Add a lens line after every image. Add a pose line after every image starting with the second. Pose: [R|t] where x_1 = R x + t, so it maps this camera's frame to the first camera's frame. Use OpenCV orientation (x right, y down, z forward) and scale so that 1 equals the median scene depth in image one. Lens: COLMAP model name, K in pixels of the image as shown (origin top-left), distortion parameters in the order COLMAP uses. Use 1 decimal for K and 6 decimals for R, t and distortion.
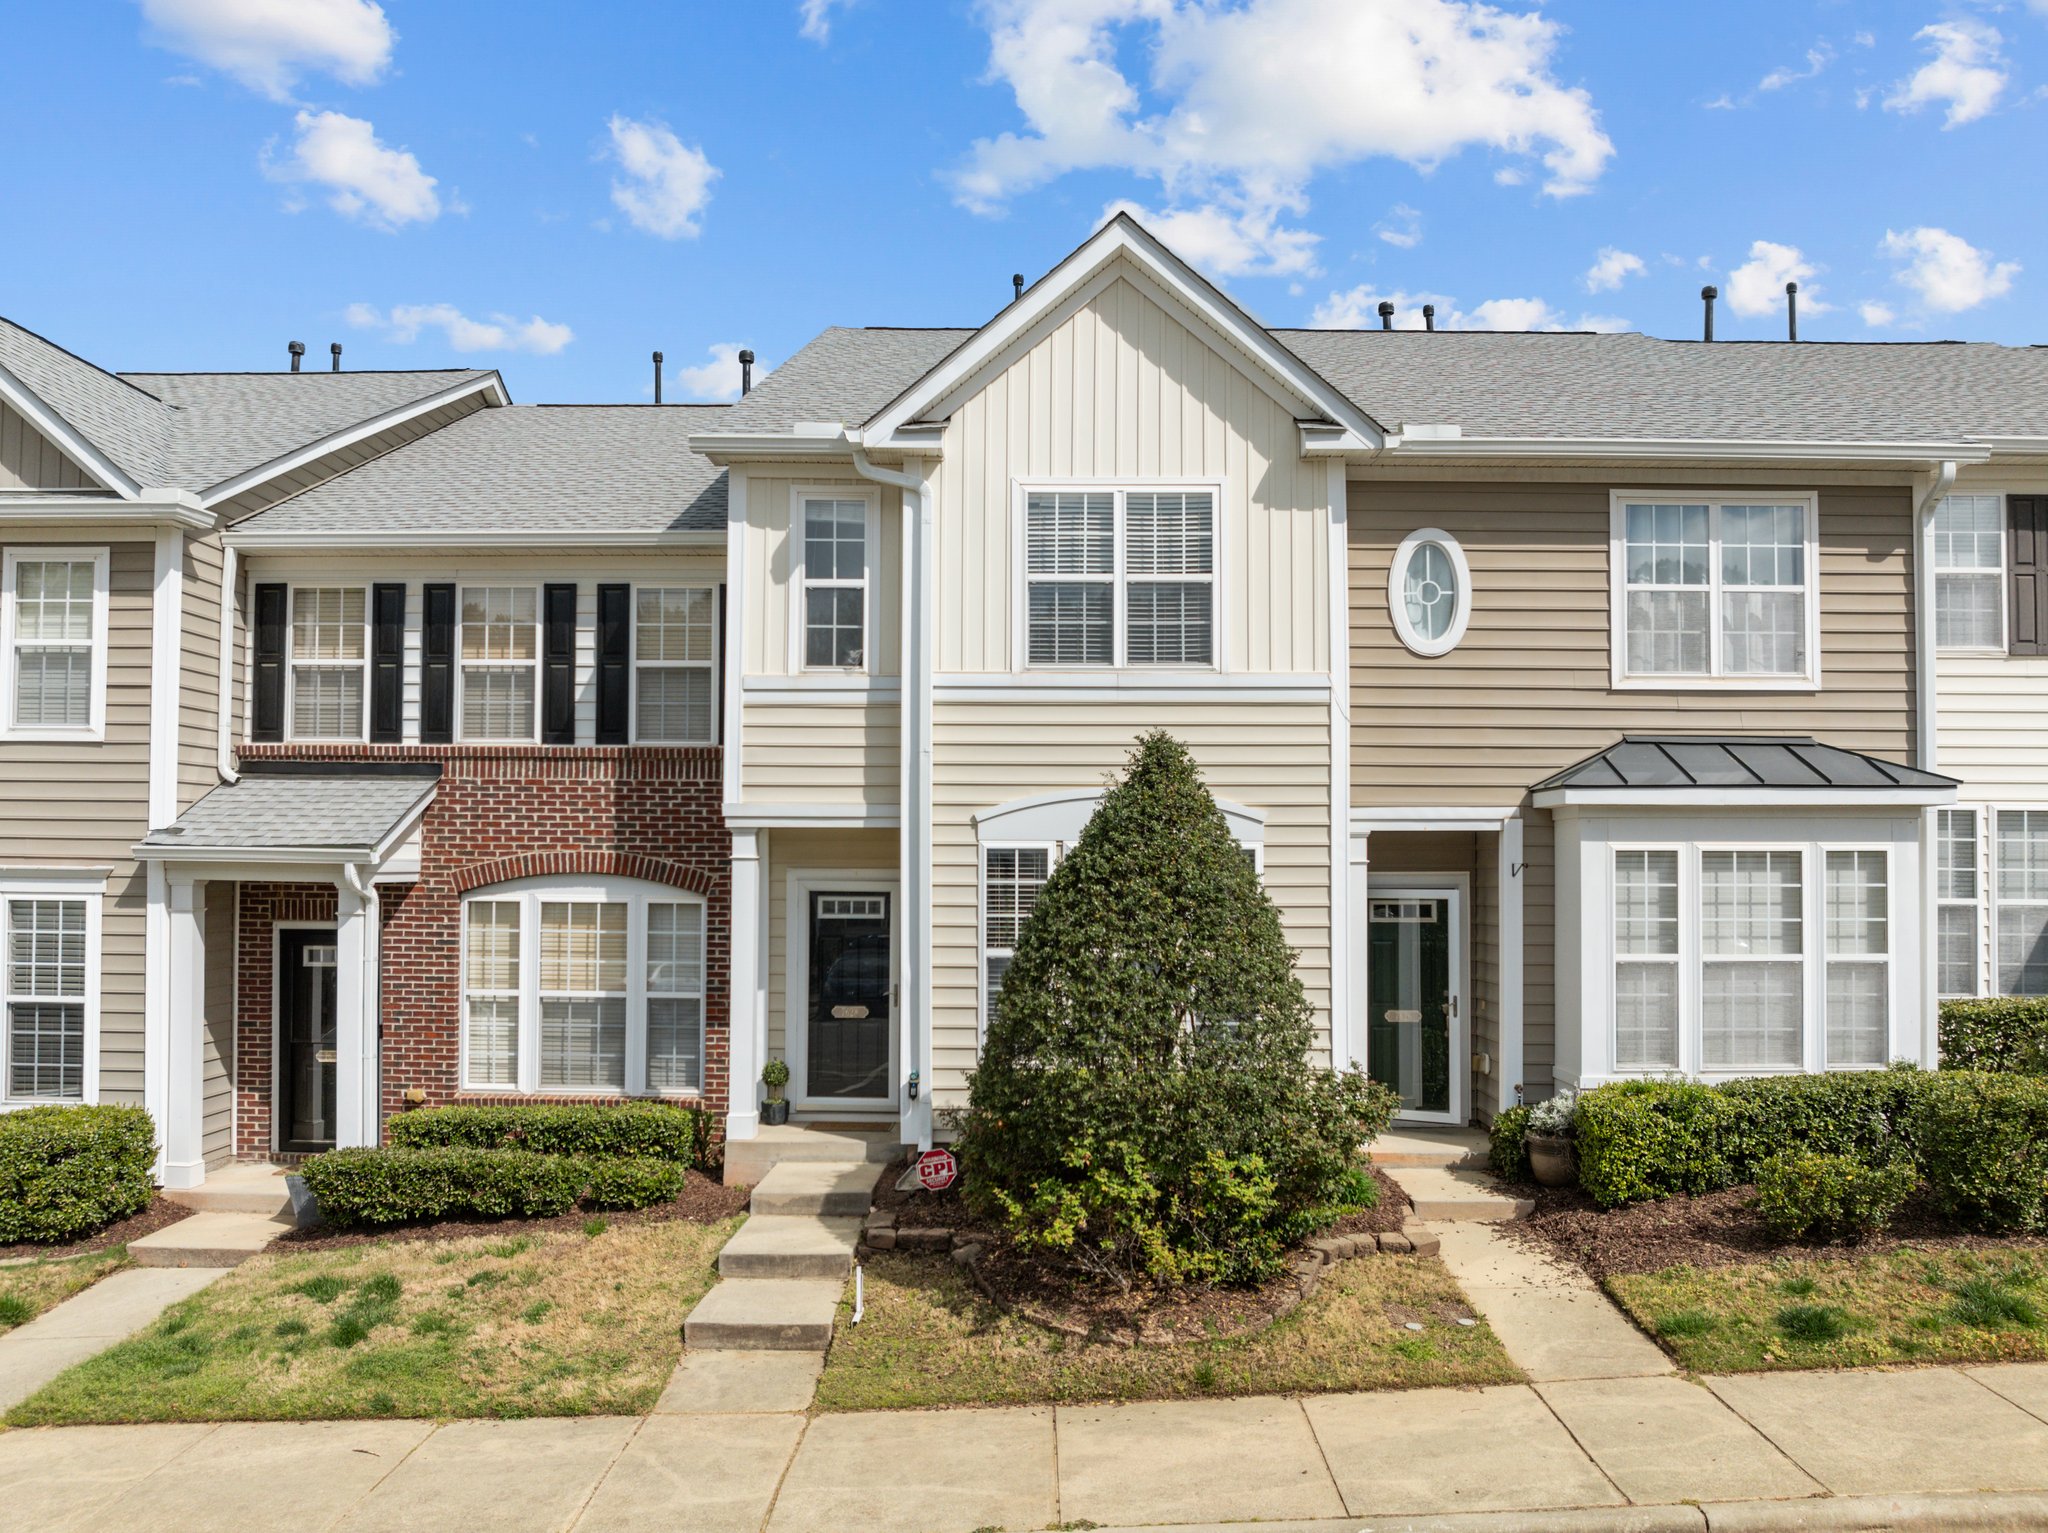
lens RADIAL K [[1462.6, 0, 1031.0], [0, 1462.6, 821.4], [0, 0, 1]] dist [-0.034896, -0.003335]
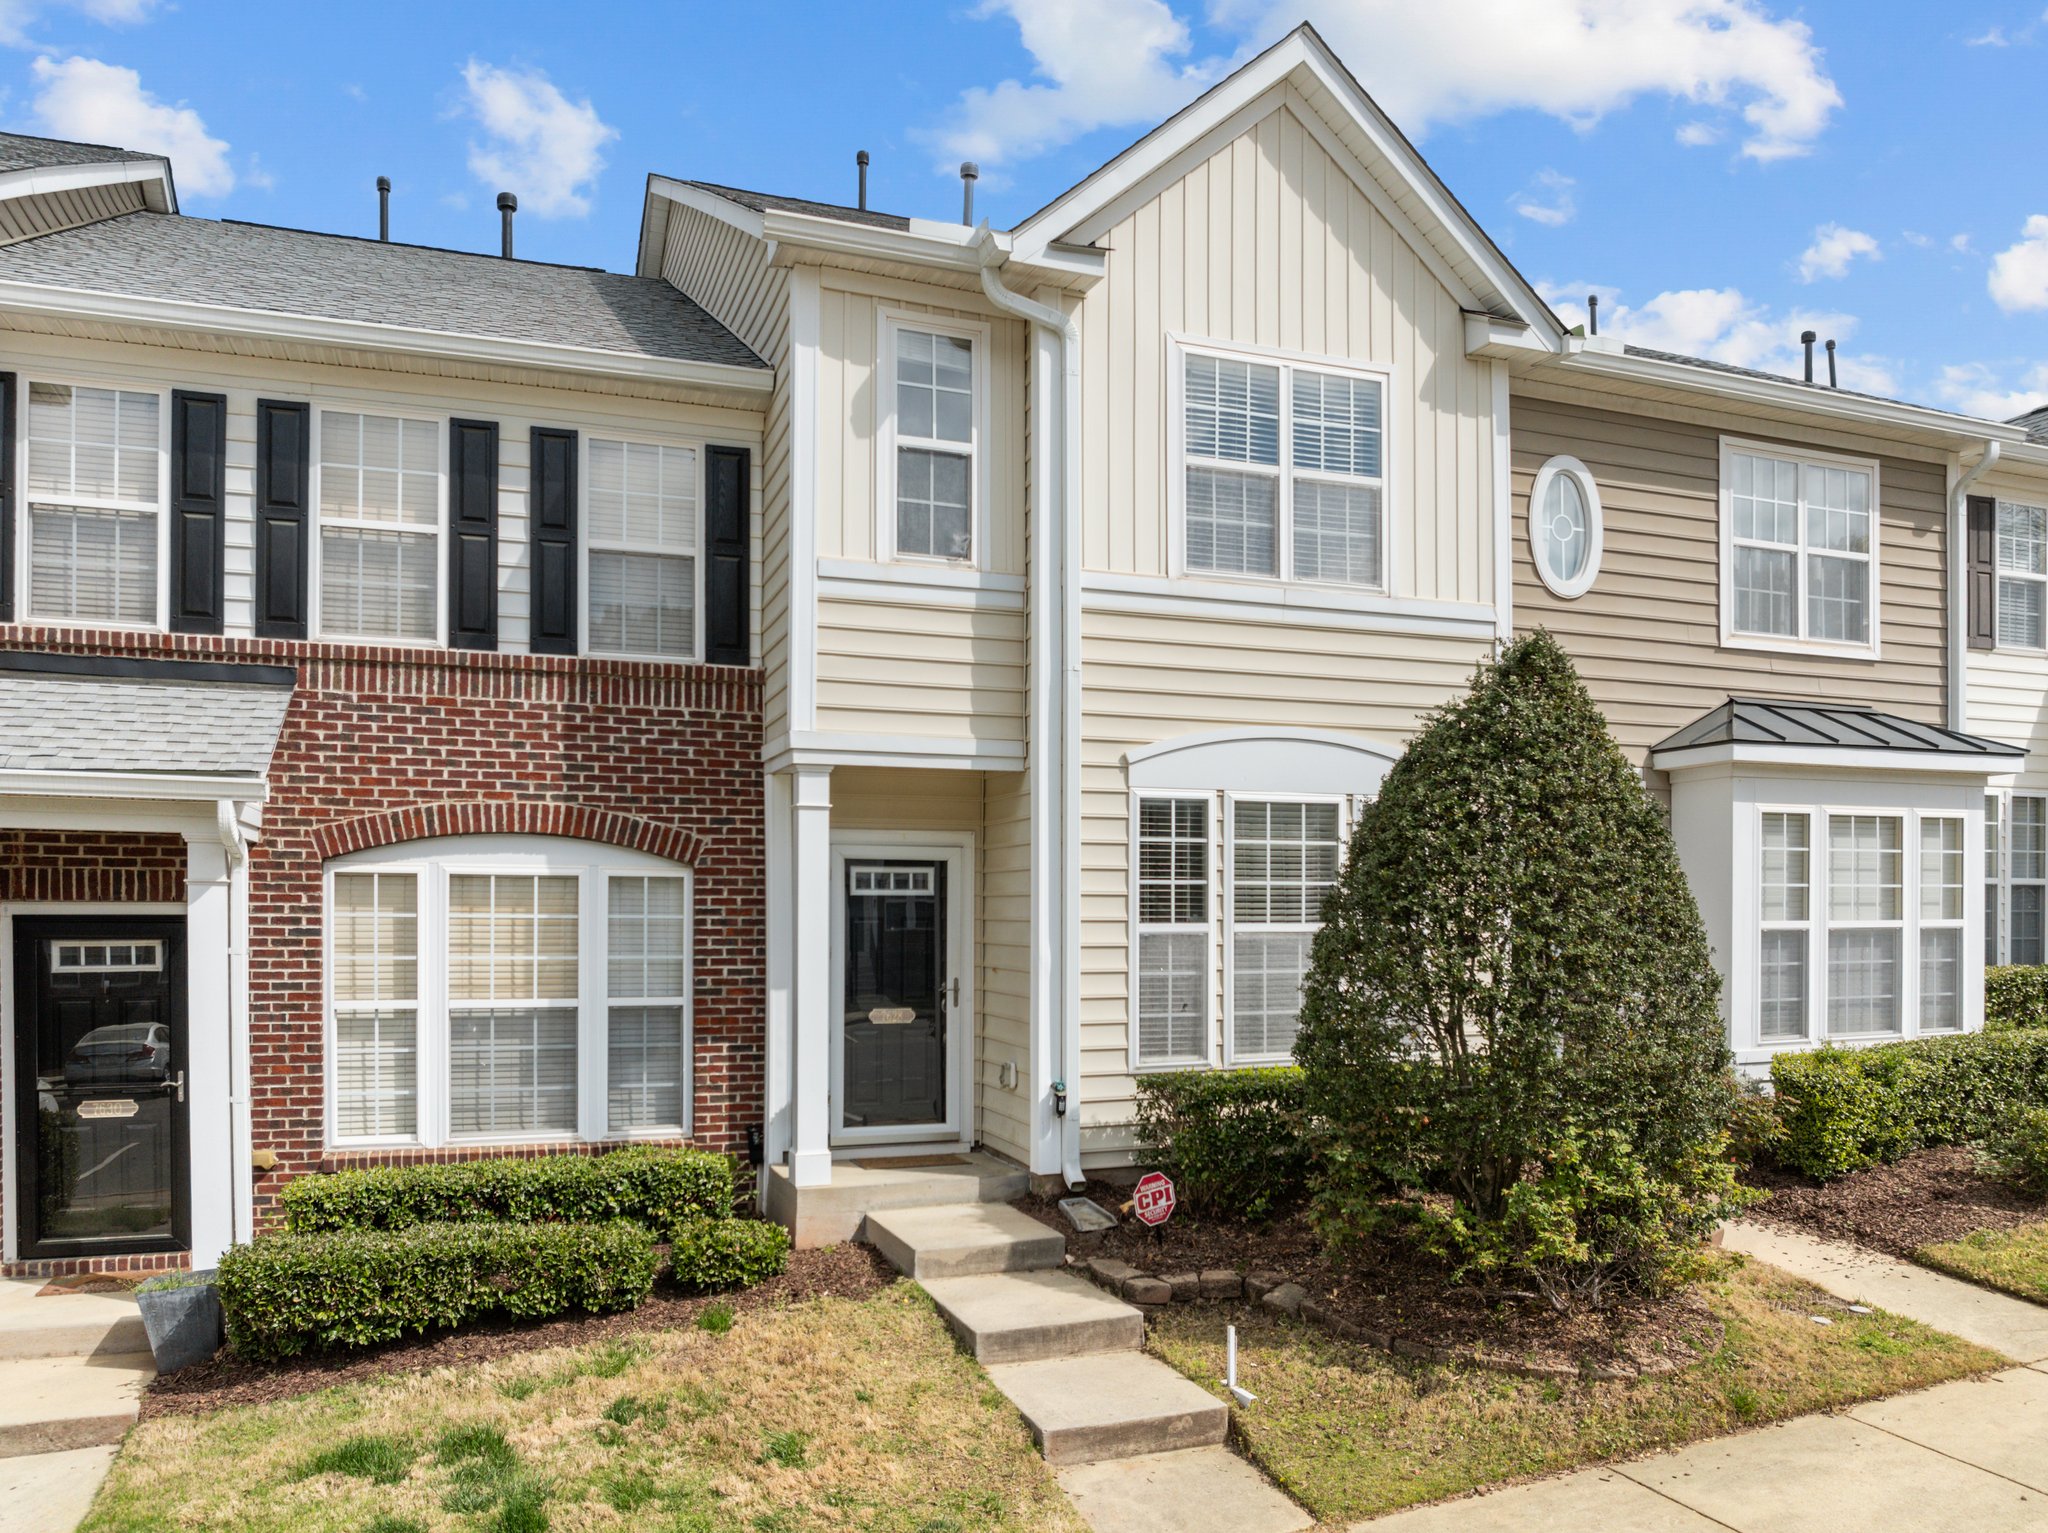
lens RADIAL K [[1488.2, 0, 1035.4], [0, 1488.2, 916.8], [0, 0, 1]] dist [-0.032120, -0.007173]
pose [[0.931332, -0.006212, 0.364119, -0.374212], [-0.006662, 0.999397, 0.034088, 0.055850], [-0.364111, -0.034173, 0.930729, 0.262701]]
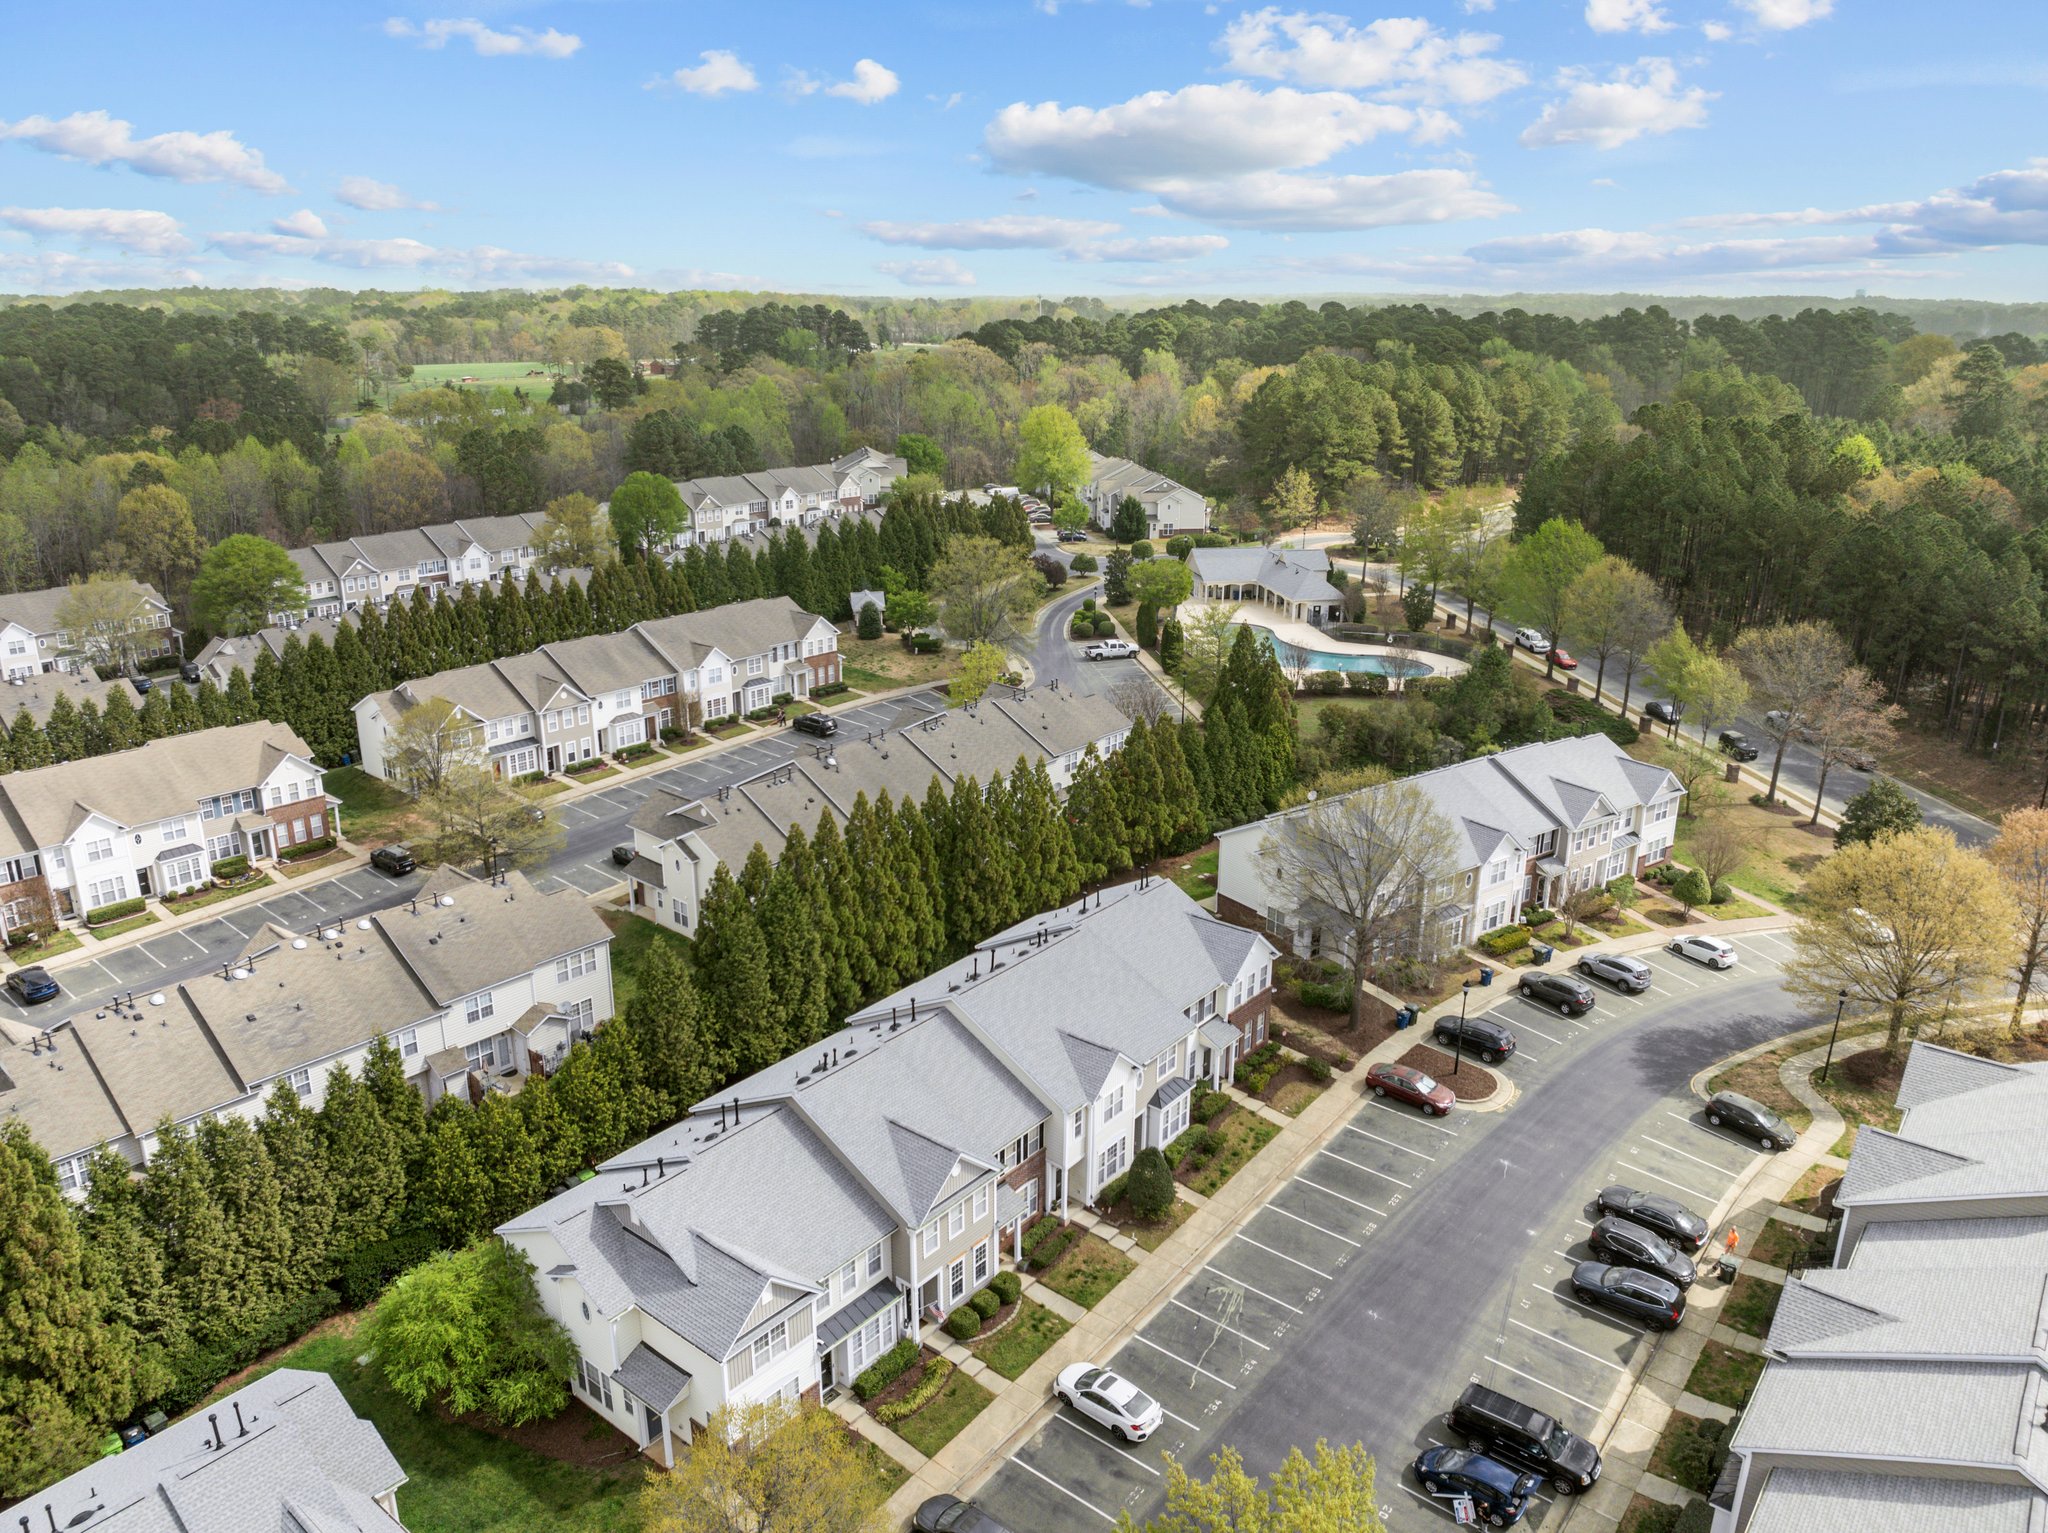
lens RADIAL K [[1424.5, 0, 1029.4], [0, 1424.5, 768.3], [0, 0, 1]] dist [-0.004175, -0.000810]
pose [[0.611829, -0.244272, 0.752327, -3.979888], [-0.026258, 0.944325, 0.327966, -3.201564], [-0.790554, -0.220414, 0.571351, -1.621660]]
